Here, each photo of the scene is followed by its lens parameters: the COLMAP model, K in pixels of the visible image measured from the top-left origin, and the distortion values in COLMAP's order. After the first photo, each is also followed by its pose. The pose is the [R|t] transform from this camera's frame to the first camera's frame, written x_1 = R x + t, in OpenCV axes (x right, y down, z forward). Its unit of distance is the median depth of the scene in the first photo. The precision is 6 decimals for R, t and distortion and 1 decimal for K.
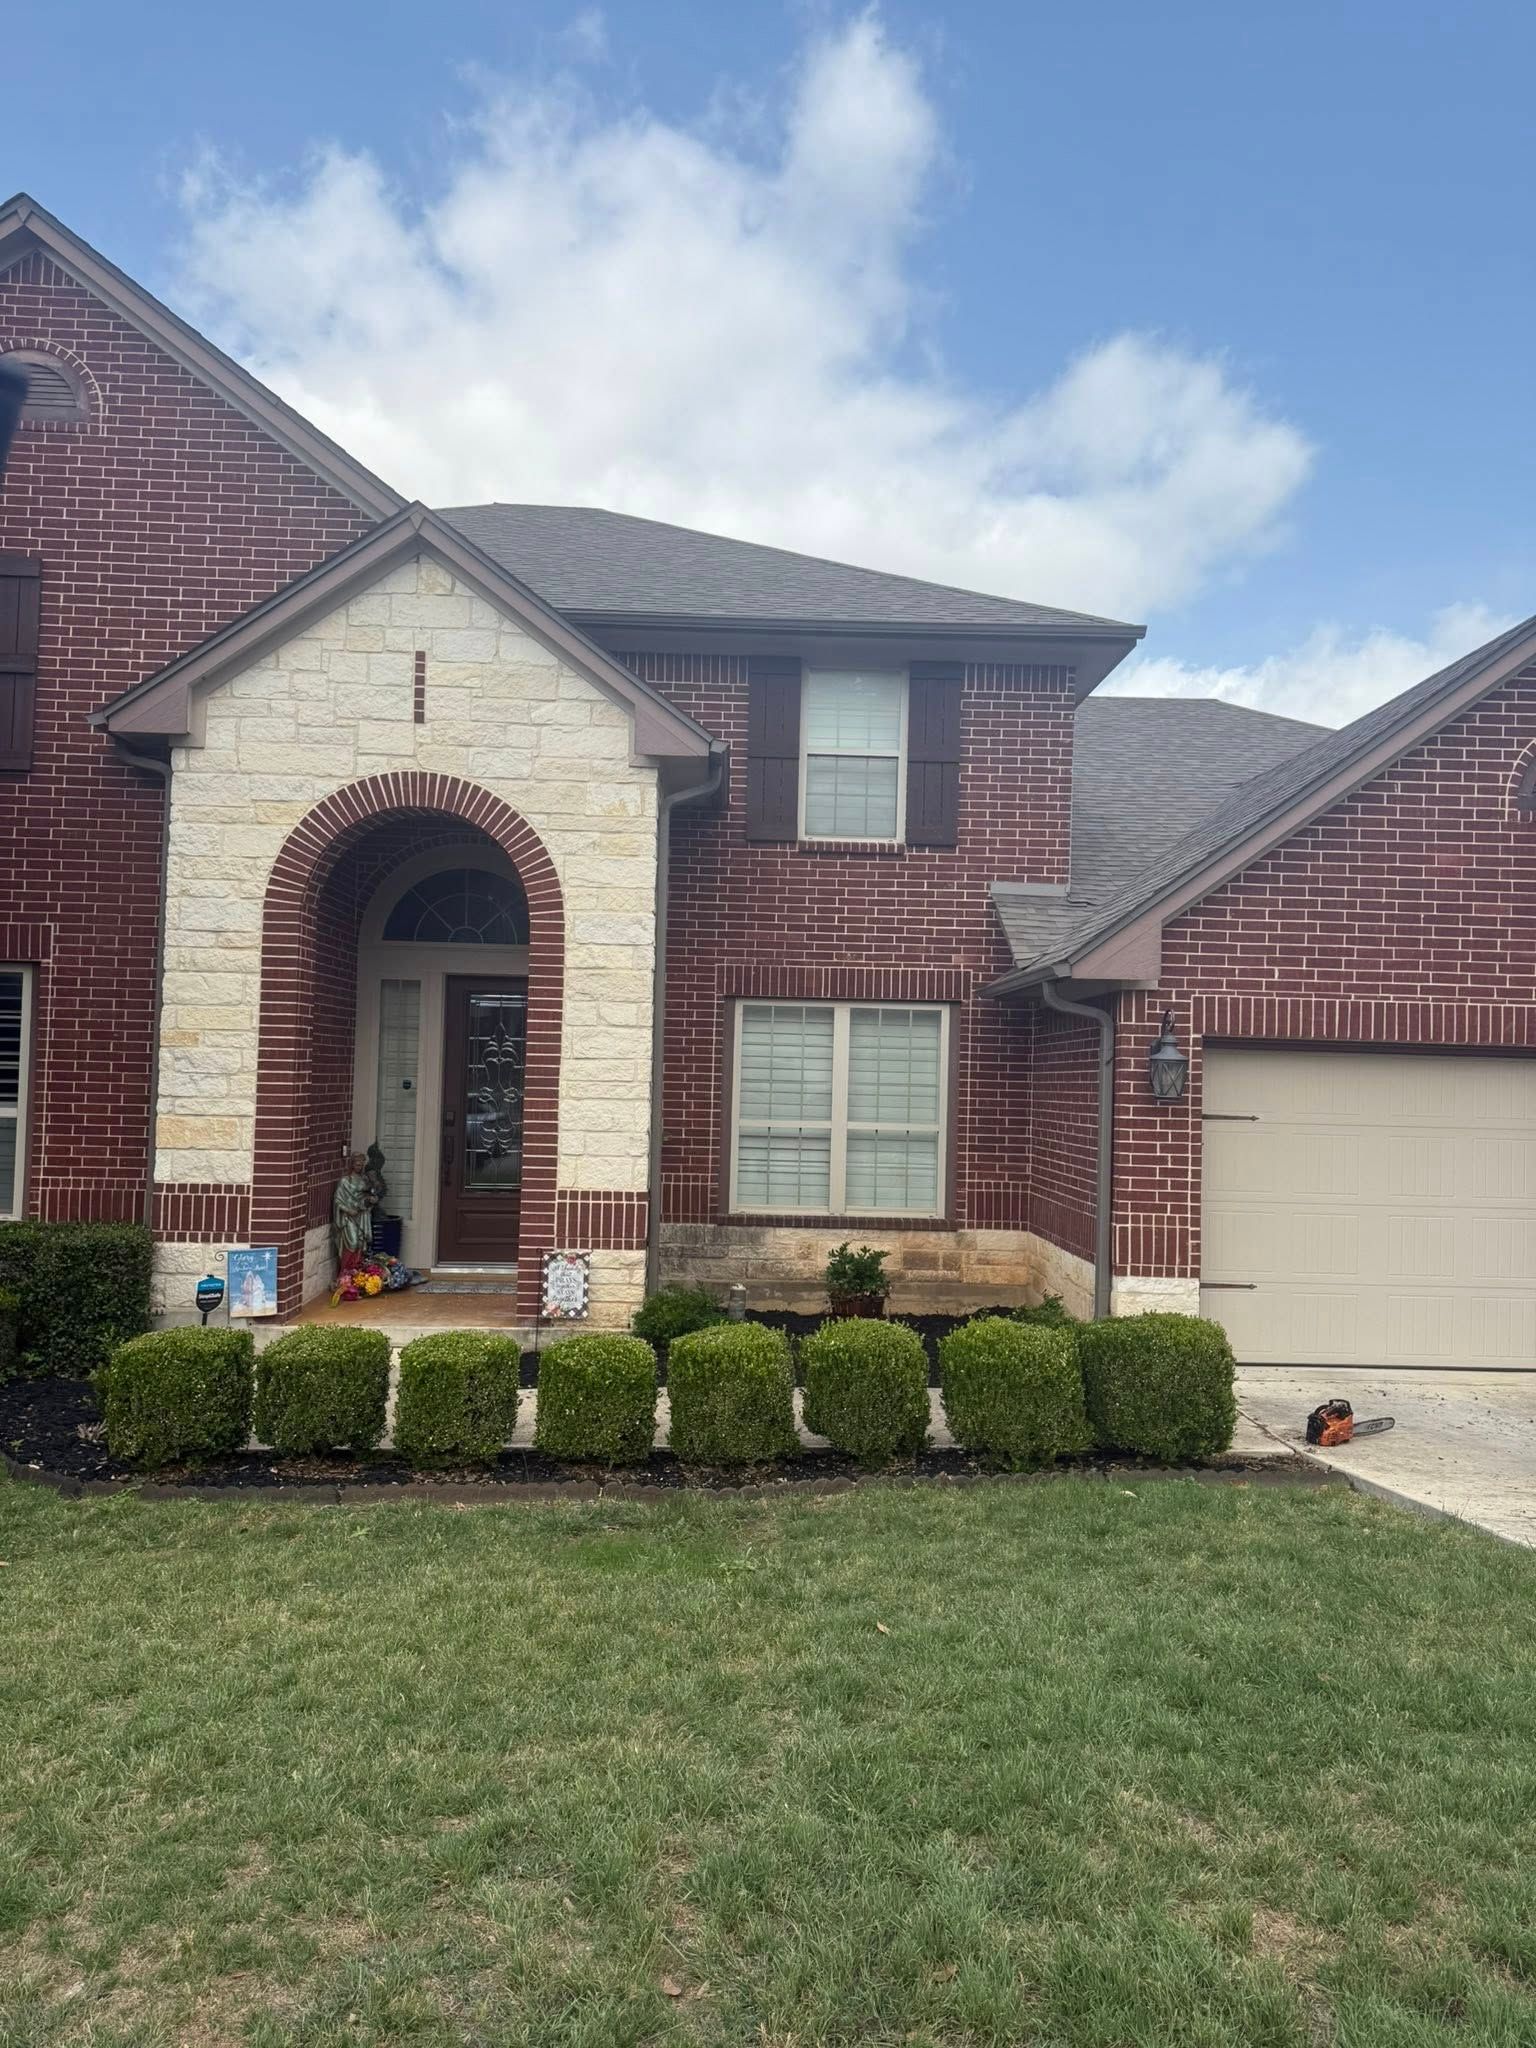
lens RADIAL K [[1508.4, 0, 768.0], [0, 1508.4, 1024.0], [0, 0, 1]] dist [0.170222, -0.243802]
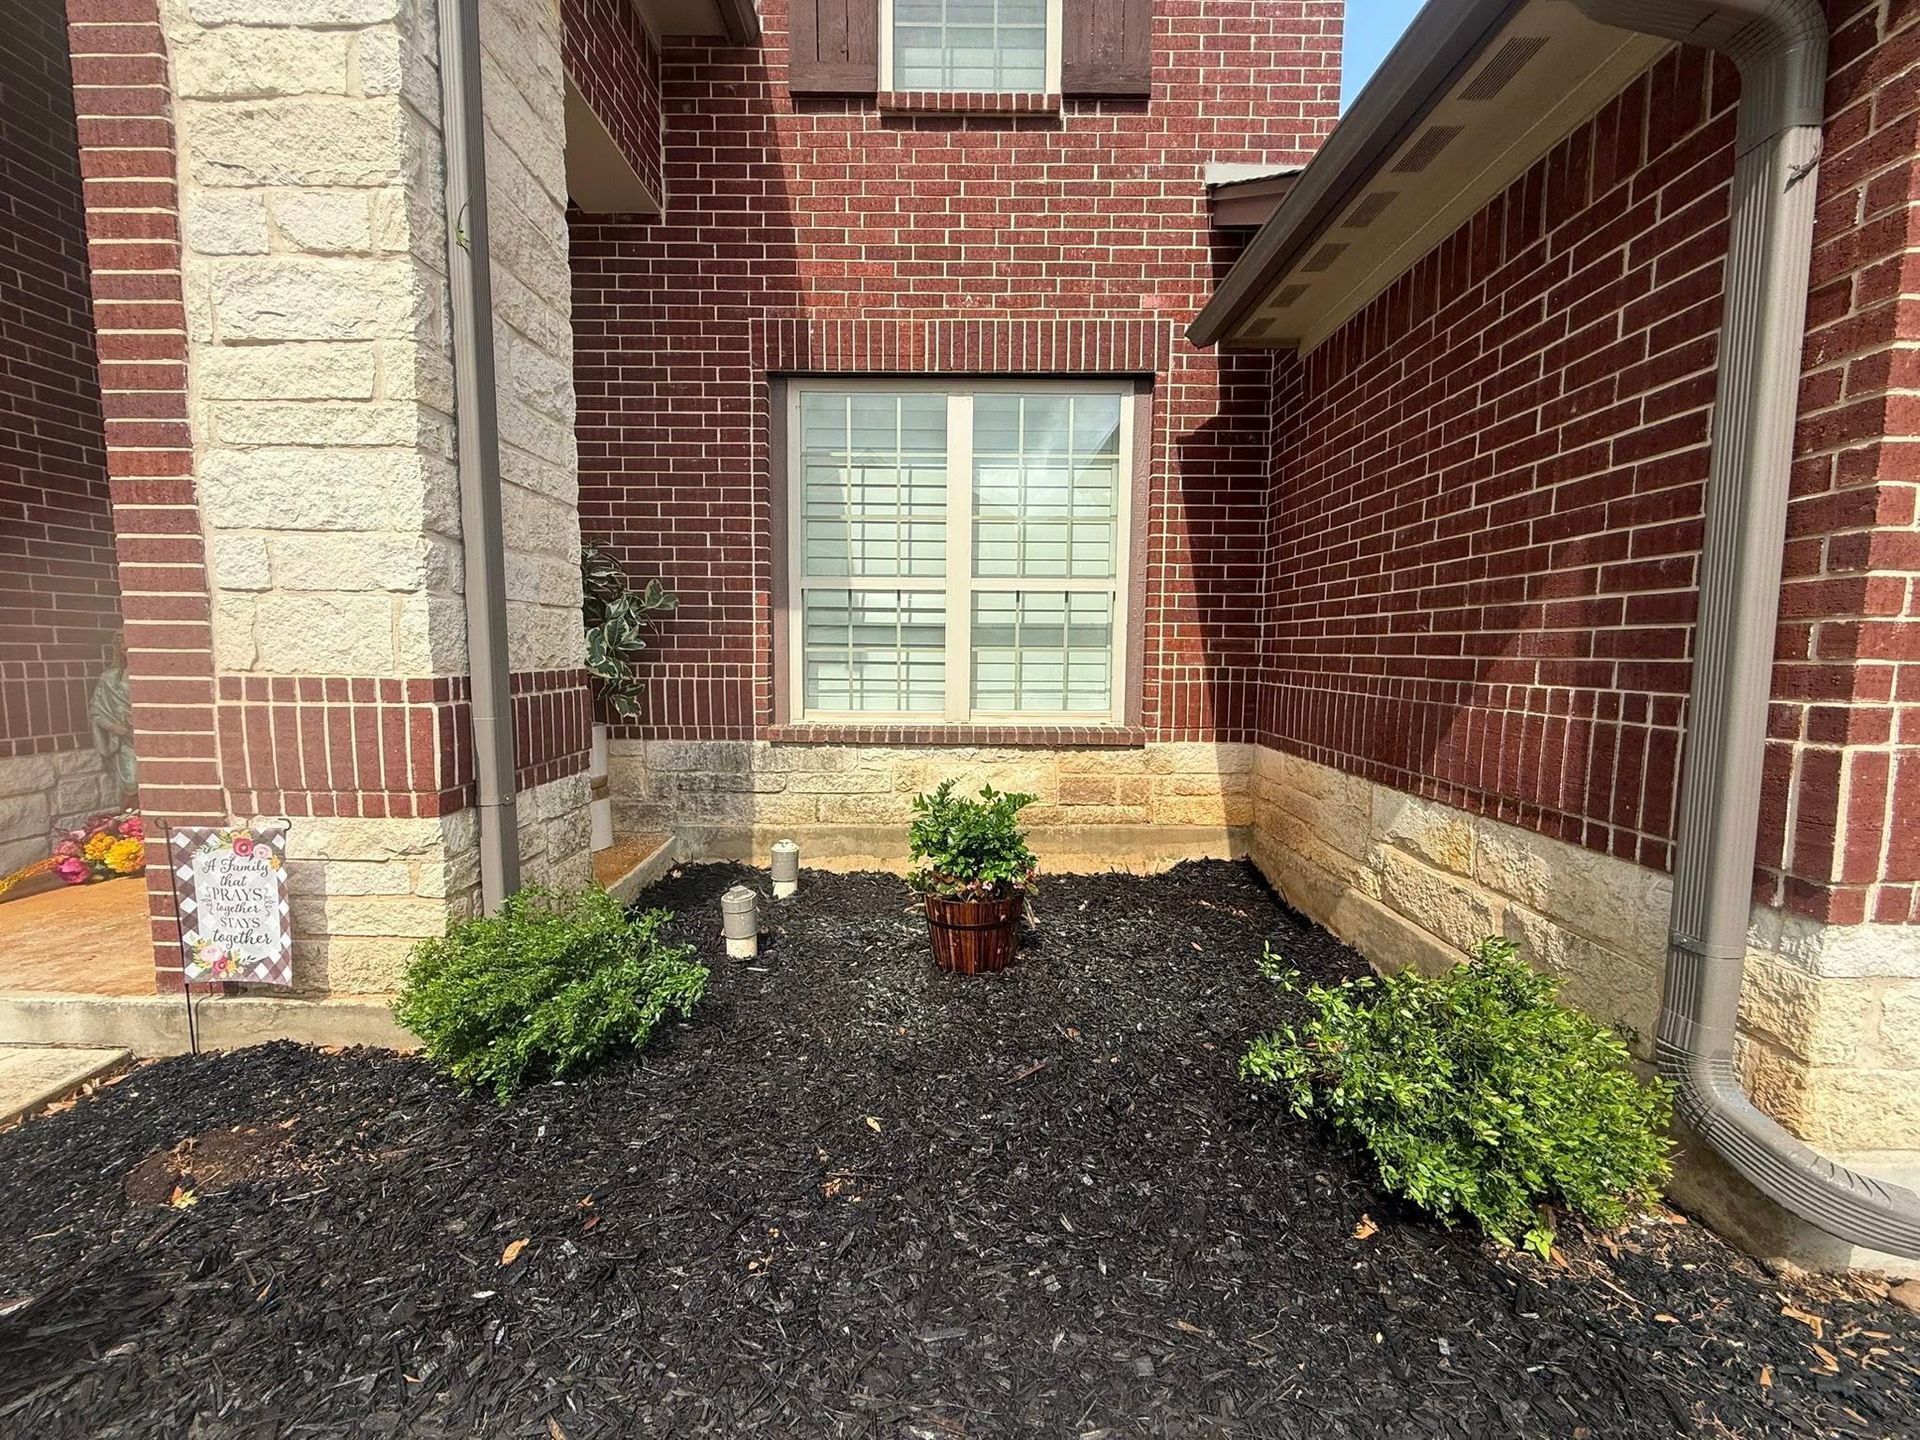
lens RADIAL K [[754.2, 0, 960.0], [0, 754.2, 720.0], [0, 0, 1]] dist [-0.000176, 0.000007]
pose [[0.999274, -0.015029, -0.034997, 0.068297], [0.019245, 0.992168, 0.123420, 0.099386], [0.032868, -0.124004, 0.991737, 0.799022]]
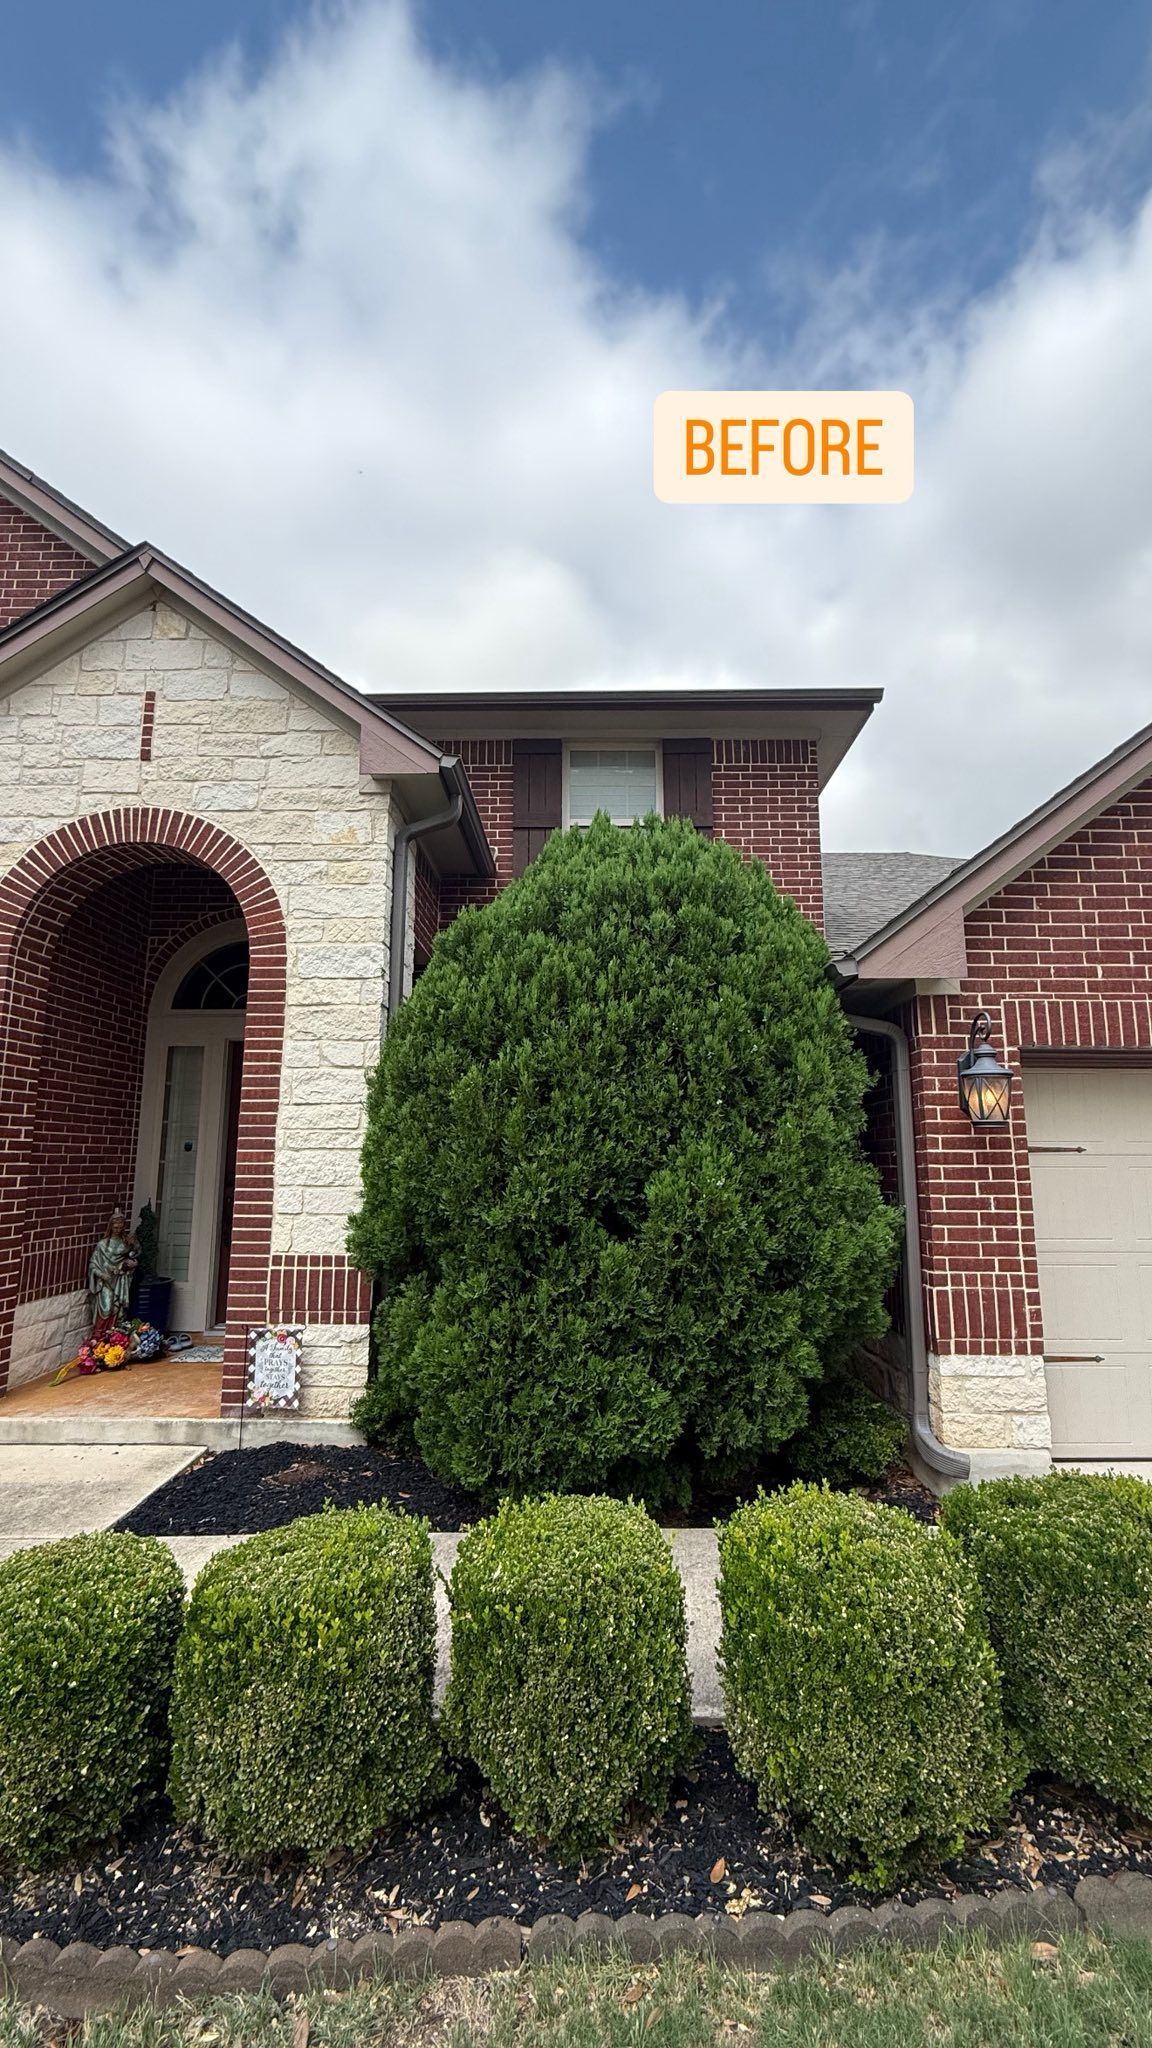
lens RADIAL K [[870.4, 0, 576.0], [0, 870.4, 1024.0], [0, 0, 1]] dist [-0.000954, -0.000120]
pose [[0.998586, -0.030735, -0.043366, 0.062786], [0.025021, 0.991632, -0.126648, 0.045016], [0.046896, 0.125384, 0.990999, 0.489895]]
